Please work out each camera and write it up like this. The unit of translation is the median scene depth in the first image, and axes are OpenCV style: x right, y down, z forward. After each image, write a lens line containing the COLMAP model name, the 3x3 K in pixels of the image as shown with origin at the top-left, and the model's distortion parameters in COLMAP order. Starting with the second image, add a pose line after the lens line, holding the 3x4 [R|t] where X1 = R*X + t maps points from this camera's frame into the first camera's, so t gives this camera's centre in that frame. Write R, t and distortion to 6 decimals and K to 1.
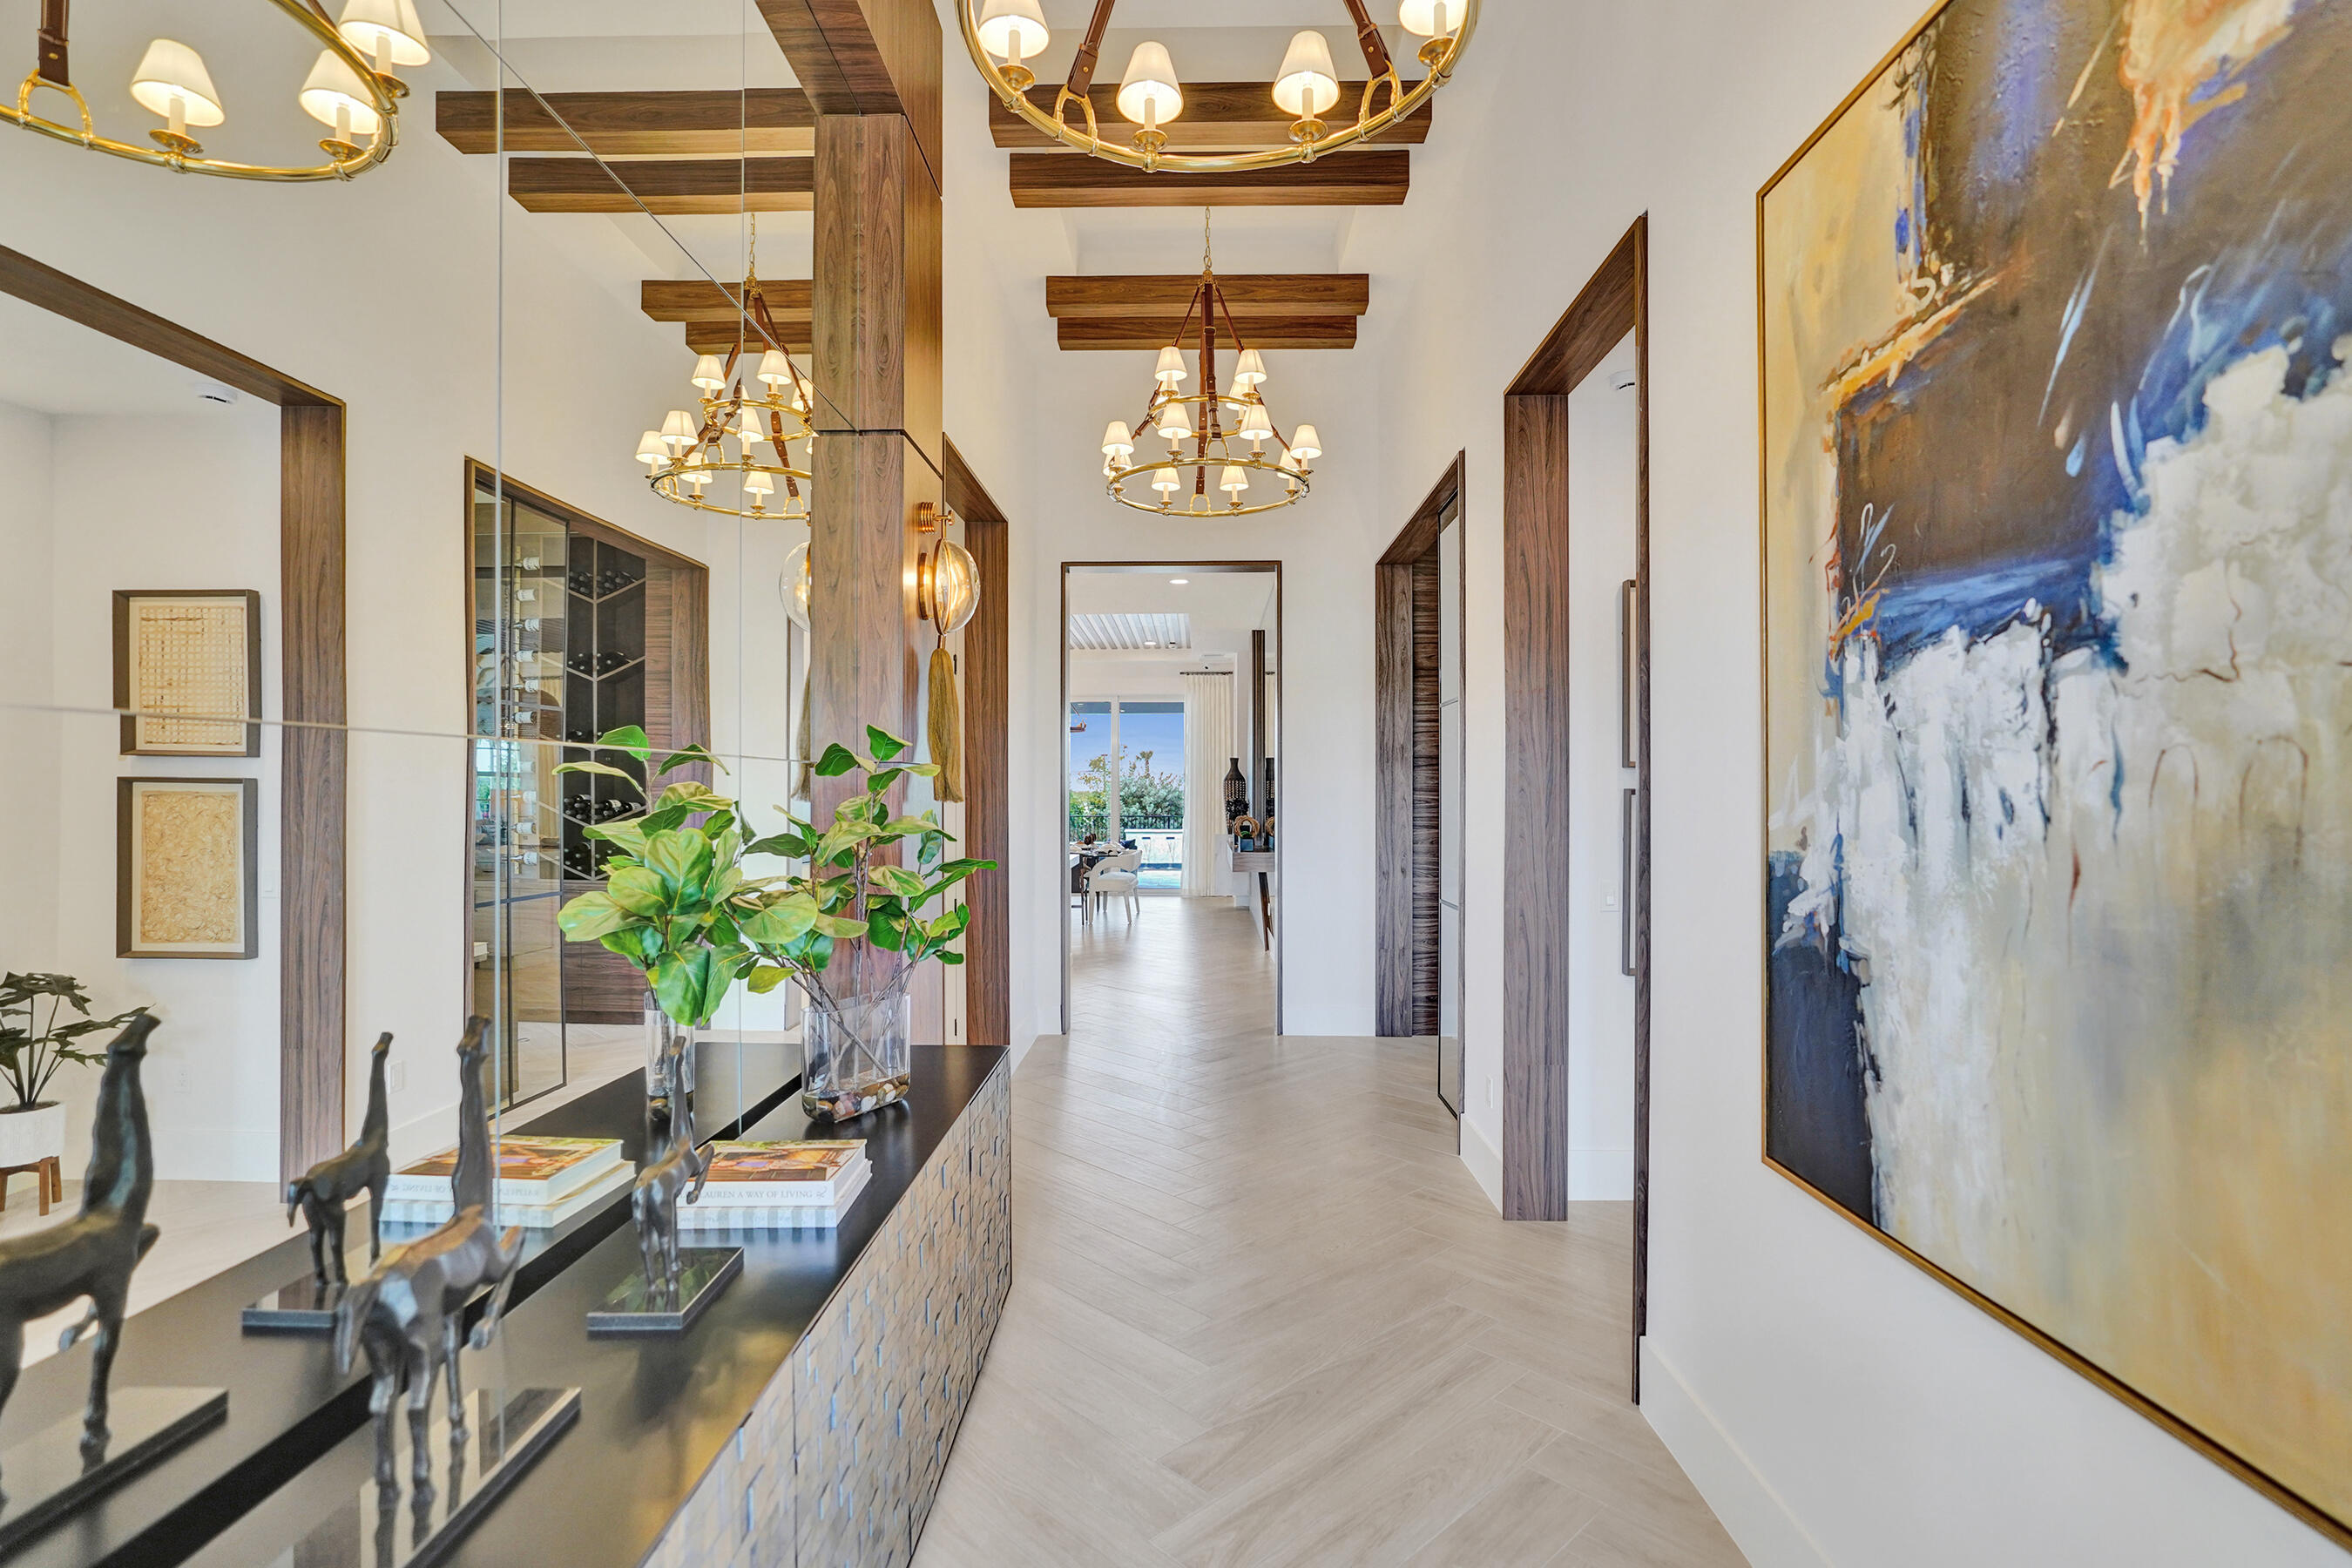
lens RADIAL K [[1110.2, 0, 1188.6], [0, 1110.2, 782.5], [0, 0, 1]] dist [-0.066502, 0.035937]
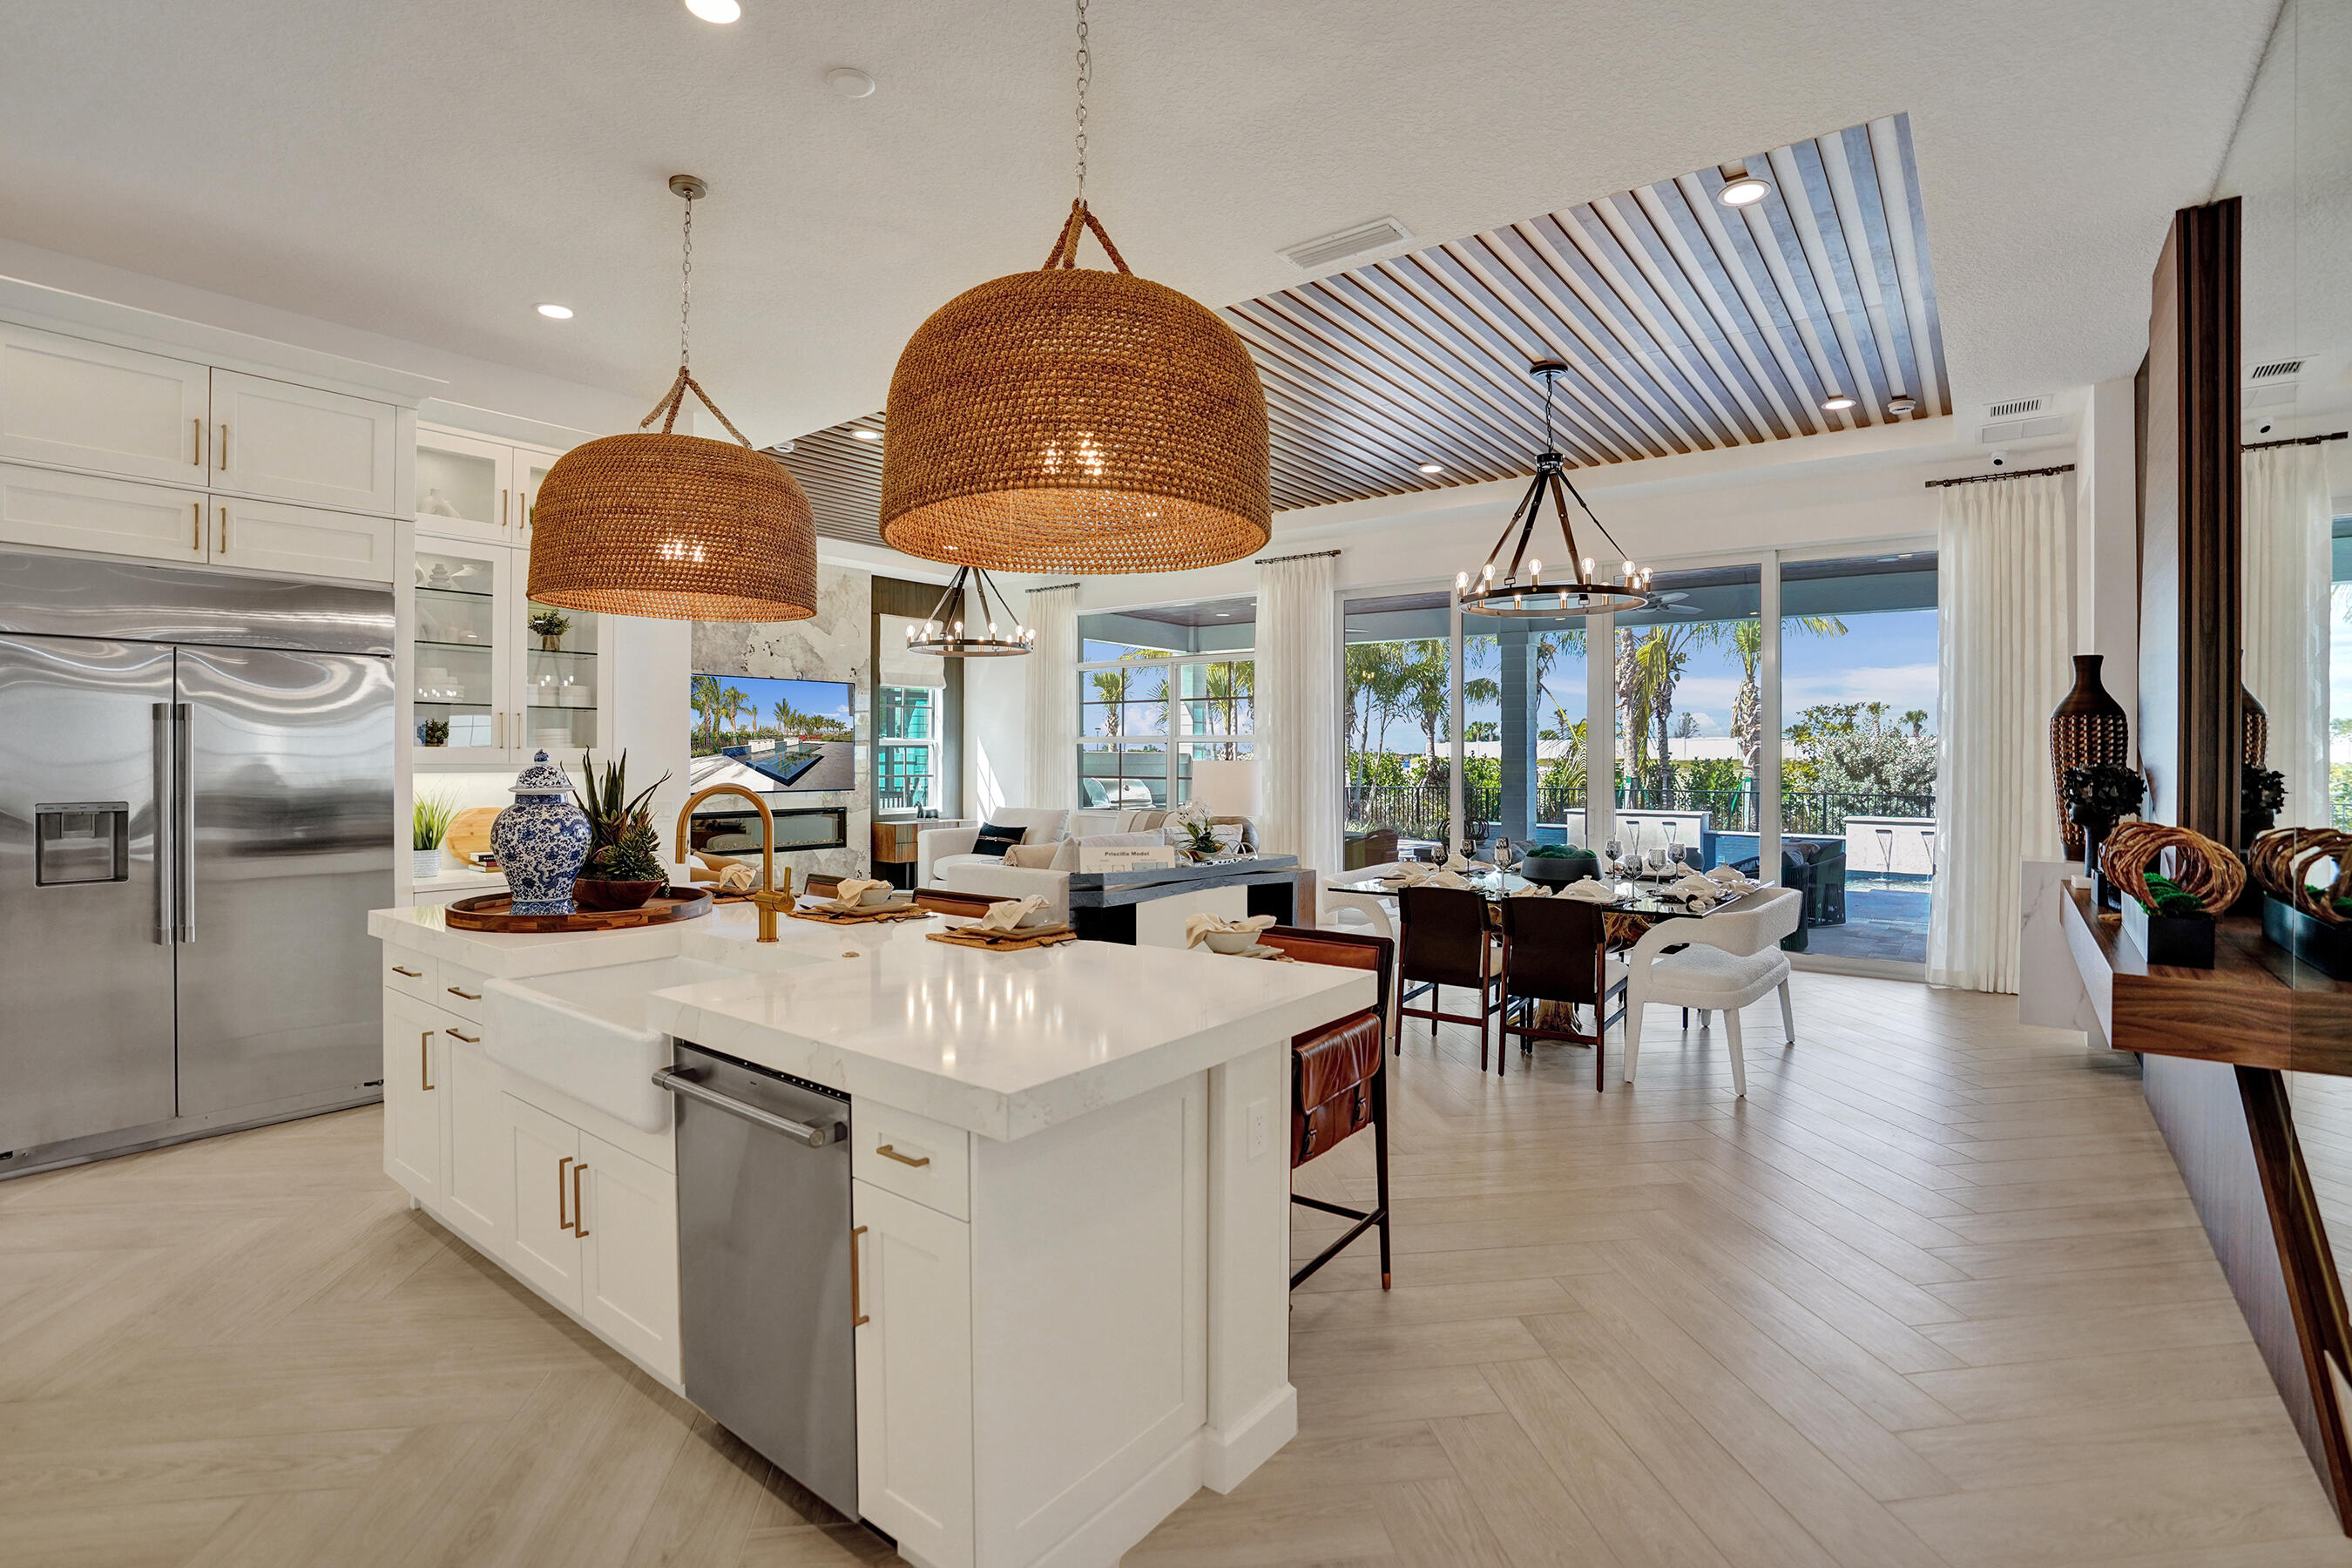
lens RADIAL K [[1081.5, 0, 1174.1], [0, 1081.5, 762.3], [0, 0, 1]] dist [-0.000753, -0.000033]
pose [[0.799621, 0.003810, -0.600492, 0.013859], [0.002270, 0.999954, 0.009368, 0.008901], [0.600500, -0.008854, 0.799576, 0.514822]]
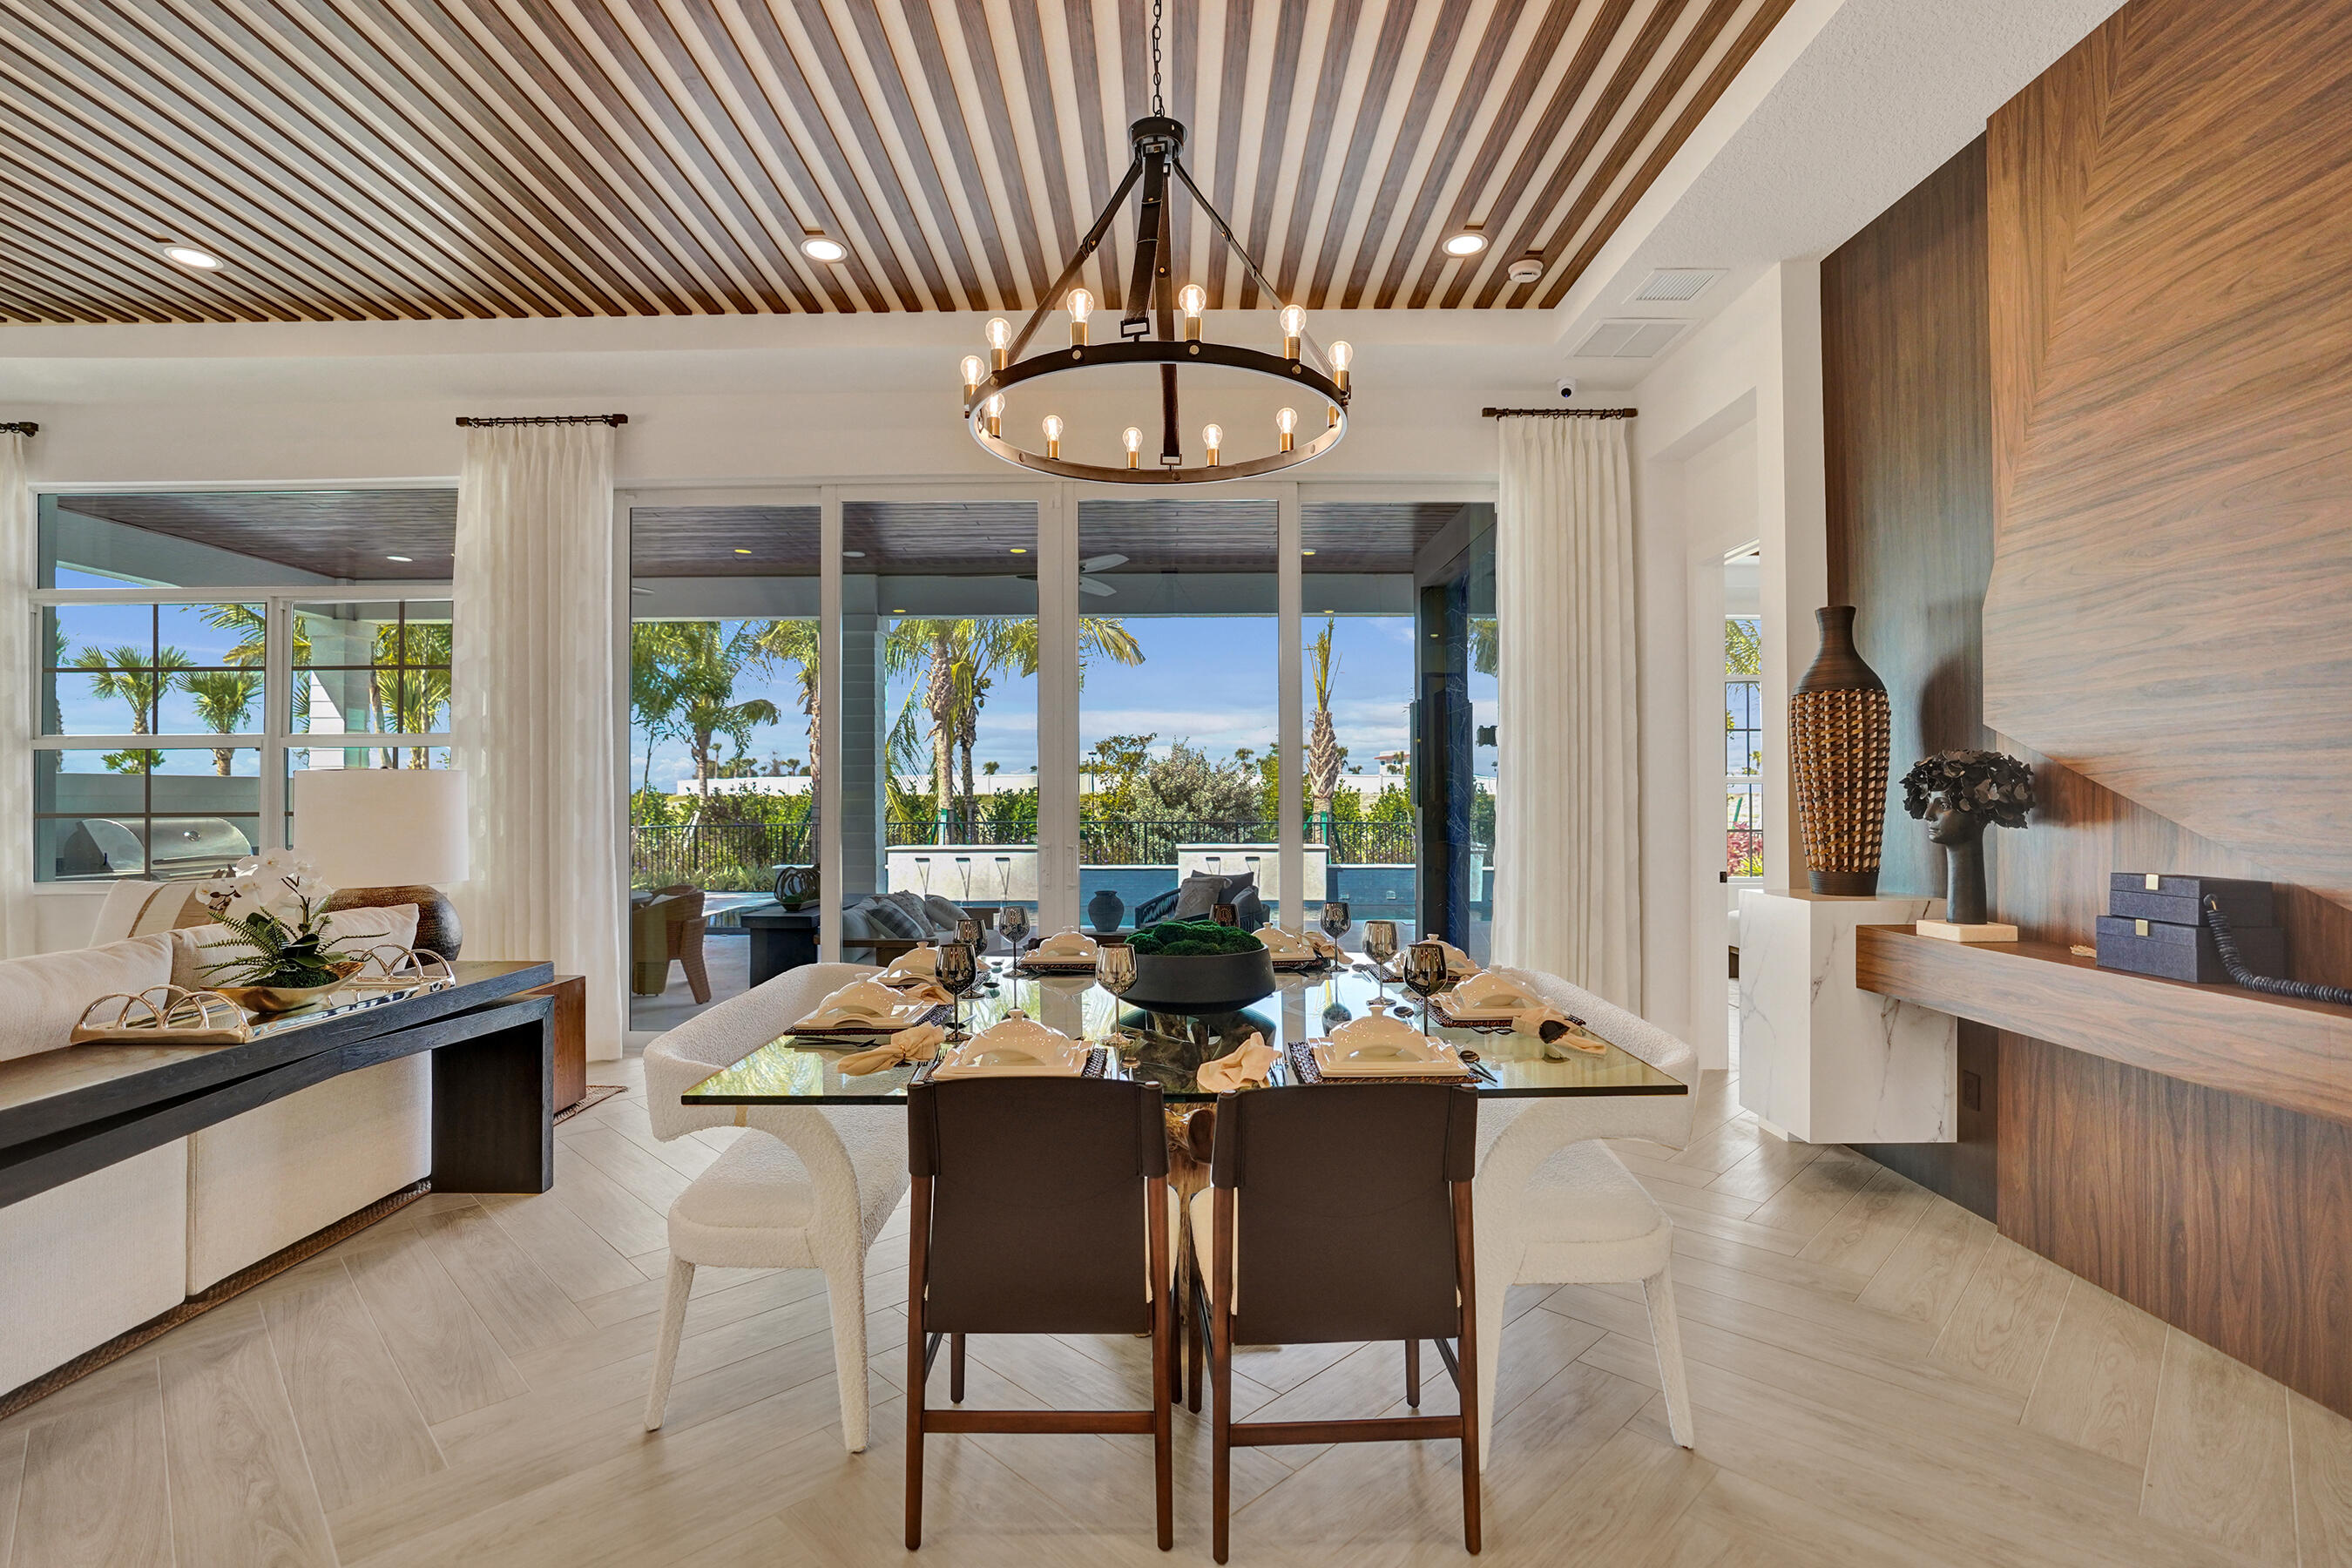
lens RADIAL K [[1110.2, 0, 1188.6], [0, 1110.2, 782.5], [0, 0, 1]] dist [-0.066502, 0.035937]
pose [[0.999806, -0.004488, 0.019192, -0.114764], [0.004557, 0.999983, -0.003559, 0.019005], [-0.019176, 0.003645, 0.999809, 0.721638]]
